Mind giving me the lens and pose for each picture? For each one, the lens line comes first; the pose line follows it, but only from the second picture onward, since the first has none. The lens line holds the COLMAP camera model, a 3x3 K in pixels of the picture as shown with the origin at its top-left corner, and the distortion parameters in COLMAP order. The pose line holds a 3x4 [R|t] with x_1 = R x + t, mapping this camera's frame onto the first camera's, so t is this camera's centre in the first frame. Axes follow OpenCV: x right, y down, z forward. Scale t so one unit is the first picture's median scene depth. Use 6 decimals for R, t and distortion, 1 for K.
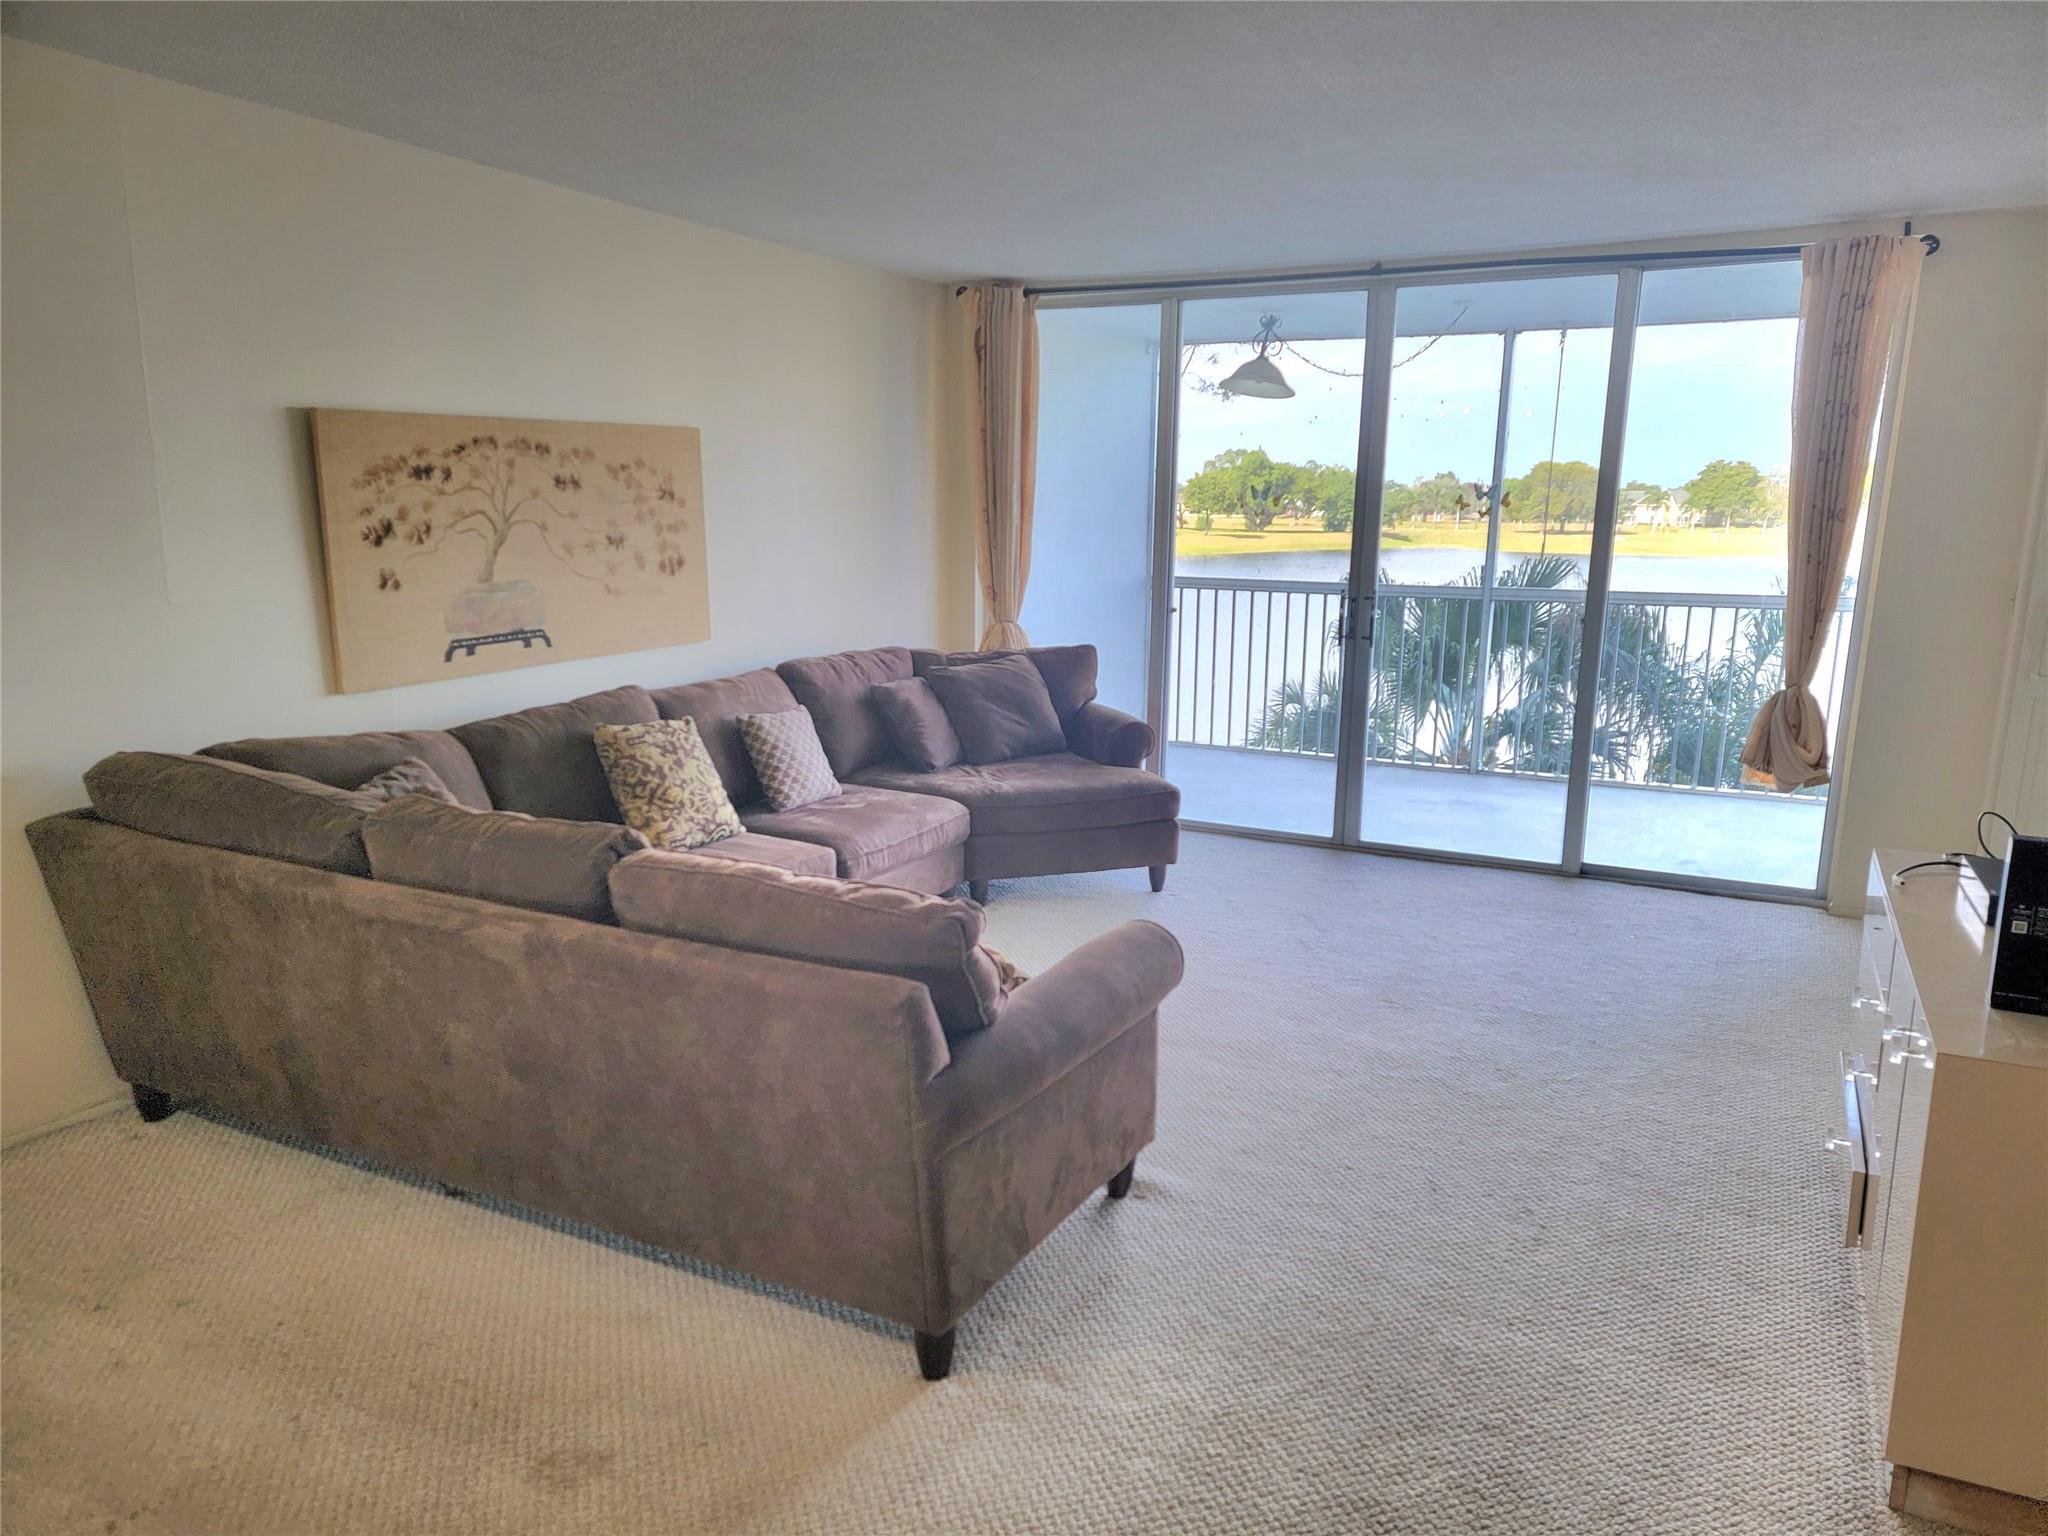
lens RADIAL K [[1449.3, 0, 1005.1], [0, 1449.3, 818.8], [0, 0, 1]] dist [0.081278, -0.044743]
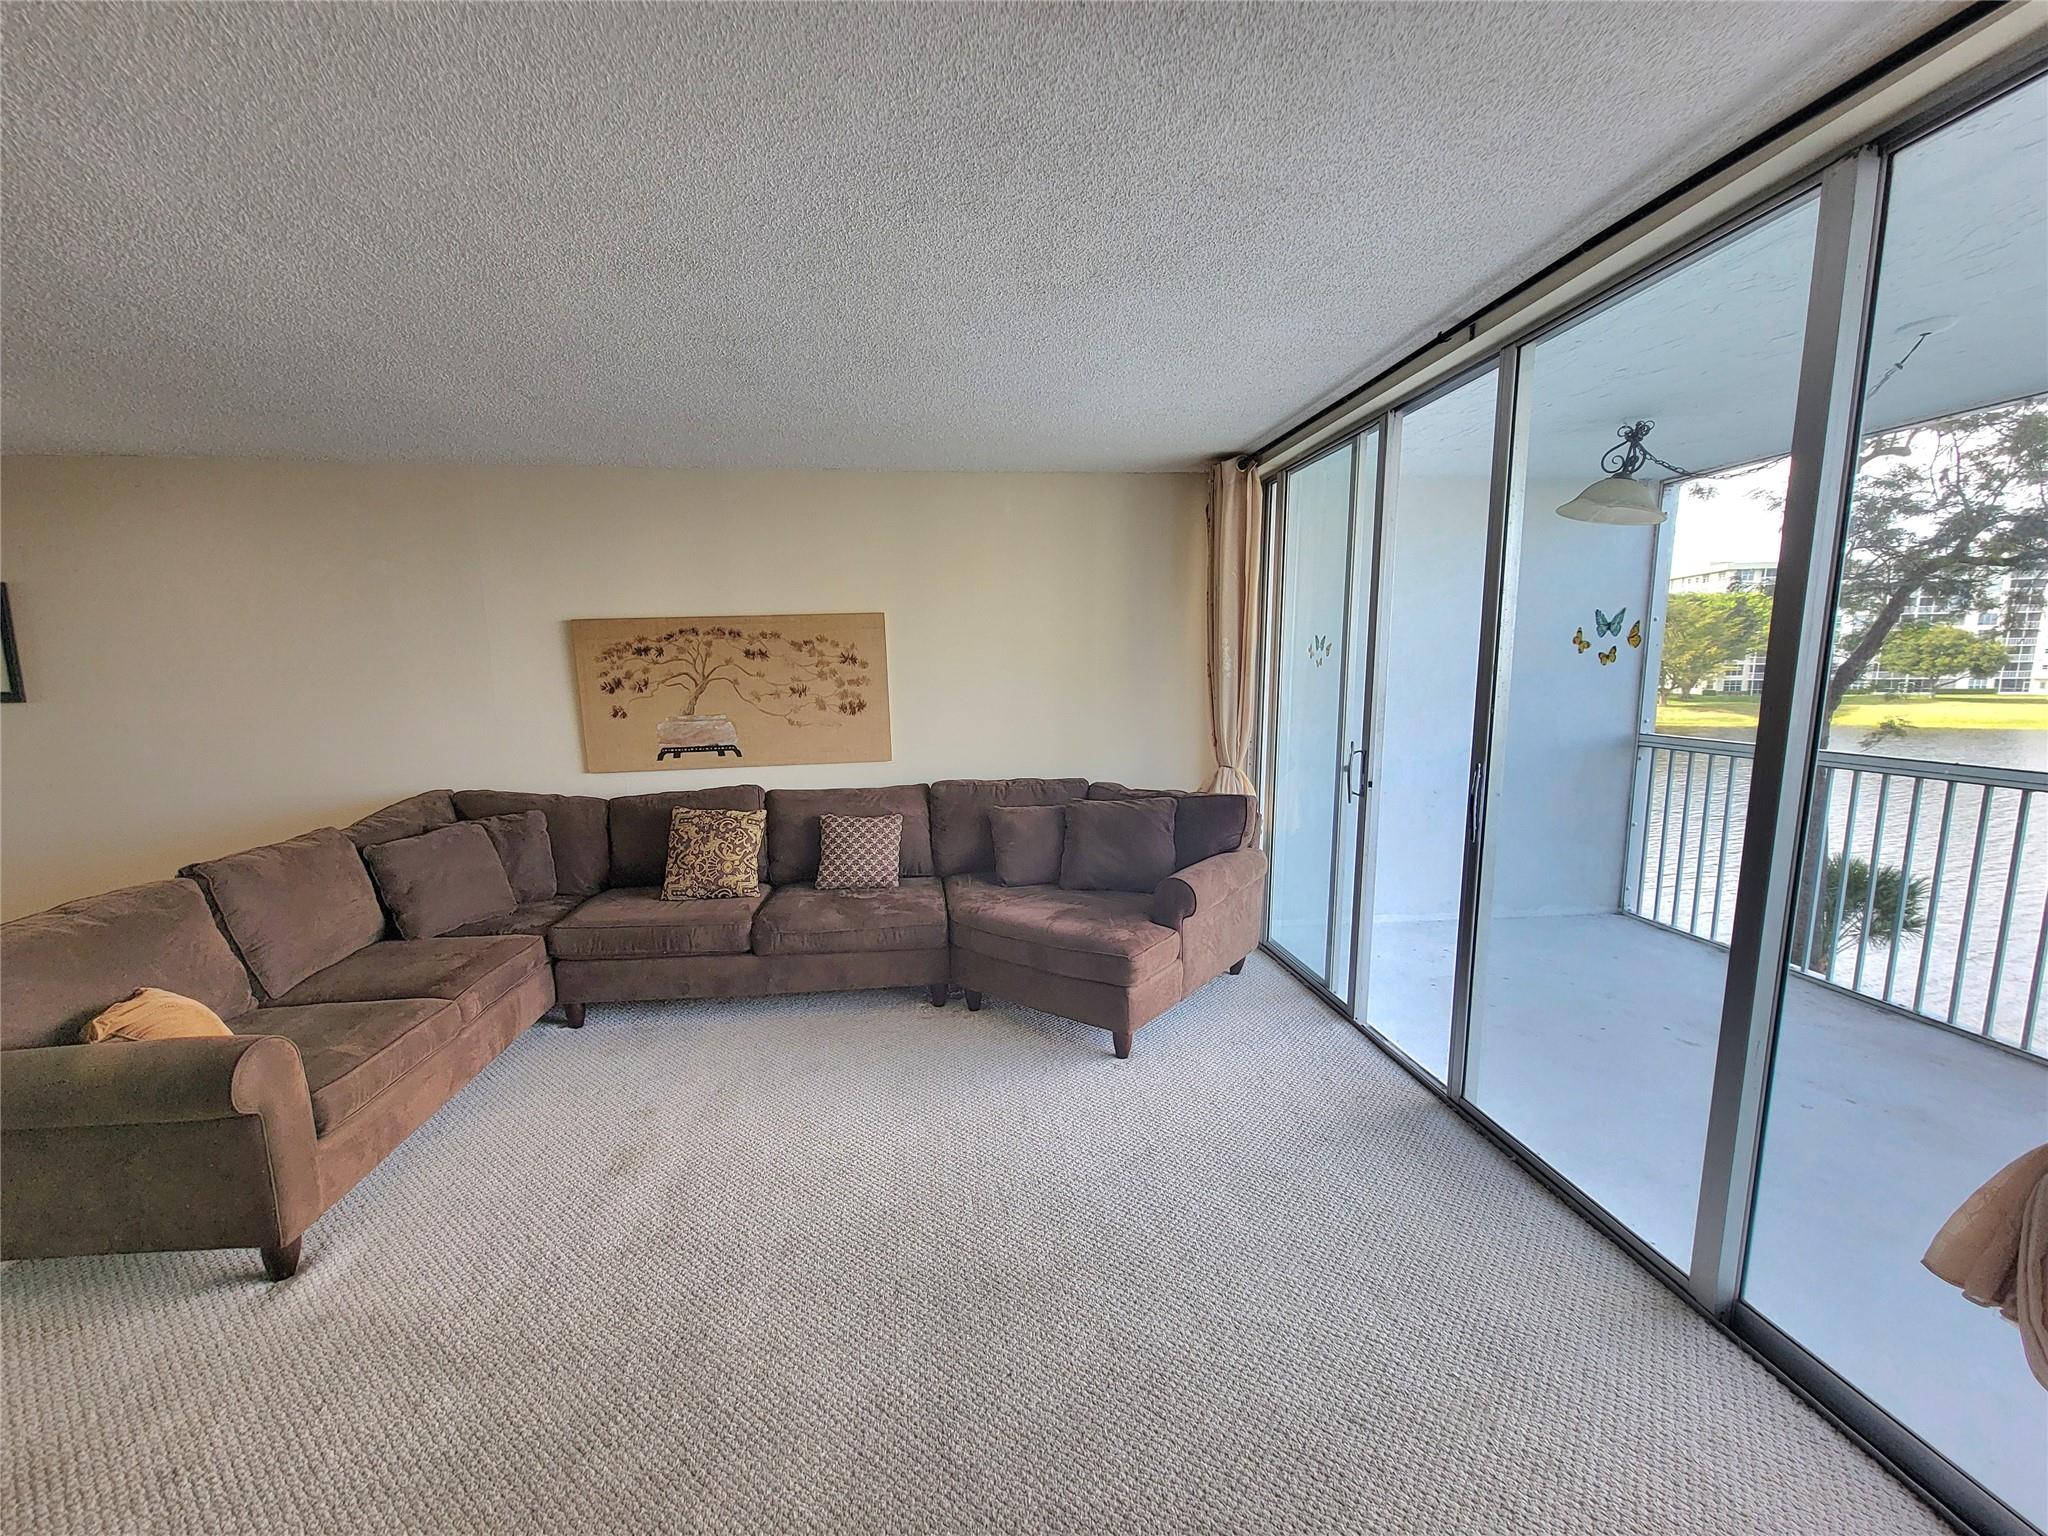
lens RADIAL K [[836.4, 0, 1002.0], [0, 836.4, 799.7], [0, 0, 1]] dist [-0.002065, -0.000184]
pose [[0.538262, 0.111758, -0.835335, 0.620576], [-0.167215, 0.985625, 0.024117, -0.145049], [0.826023, 0.126700, 0.549212, 0.764117]]
